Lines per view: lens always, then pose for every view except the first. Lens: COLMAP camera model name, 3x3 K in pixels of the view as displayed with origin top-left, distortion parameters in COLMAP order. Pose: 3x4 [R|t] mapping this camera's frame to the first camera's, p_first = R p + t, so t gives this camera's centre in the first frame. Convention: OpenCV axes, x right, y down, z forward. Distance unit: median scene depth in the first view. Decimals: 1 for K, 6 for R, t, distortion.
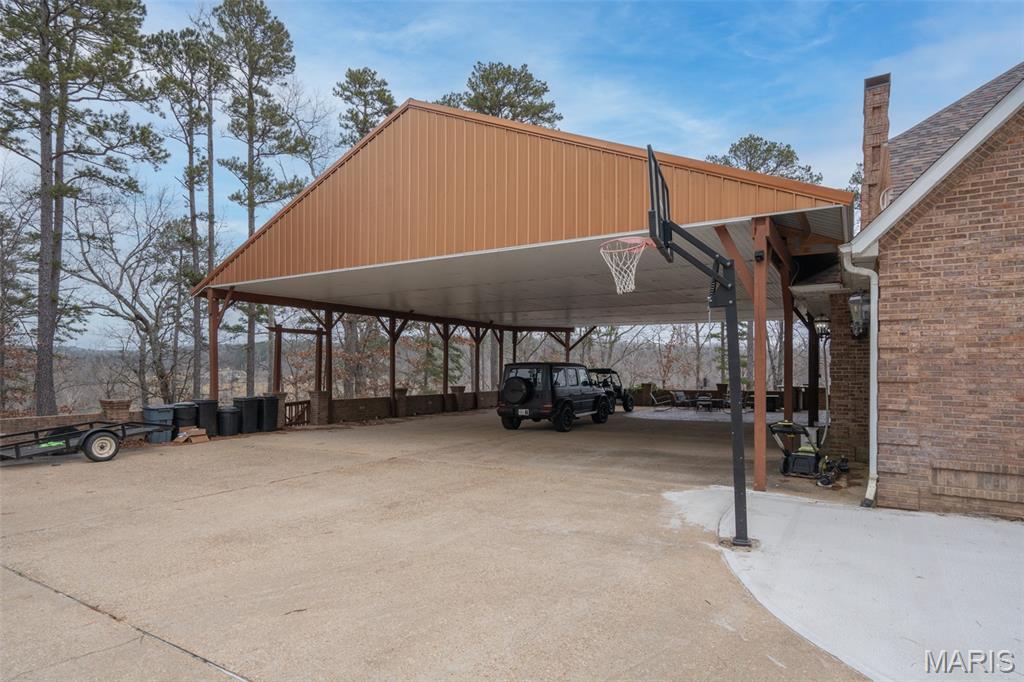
lens RADIAL K [[565.5, 0, 512.9], [0, 565.5, 361.7], [0, 0, 1]] dist [0.000574, 0.001375]
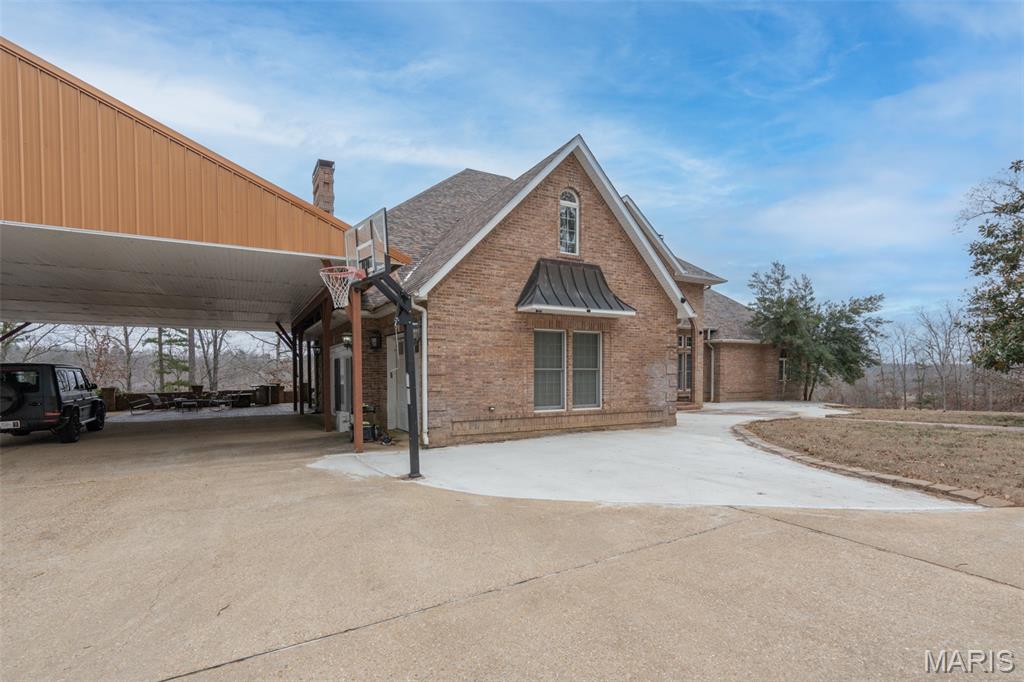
lens RADIAL K [[473.5, 0, 510.1], [0, 473.5, 378.0], [0, 0, 1]] dist [-0.003486, 0.000154]
pose [[0.485246, -0.019148, 0.874168, -0.499858], [-0.000940, 0.999748, 0.022420, 0.013212], [-0.874377, -0.011701, 0.485105, 0.103030]]
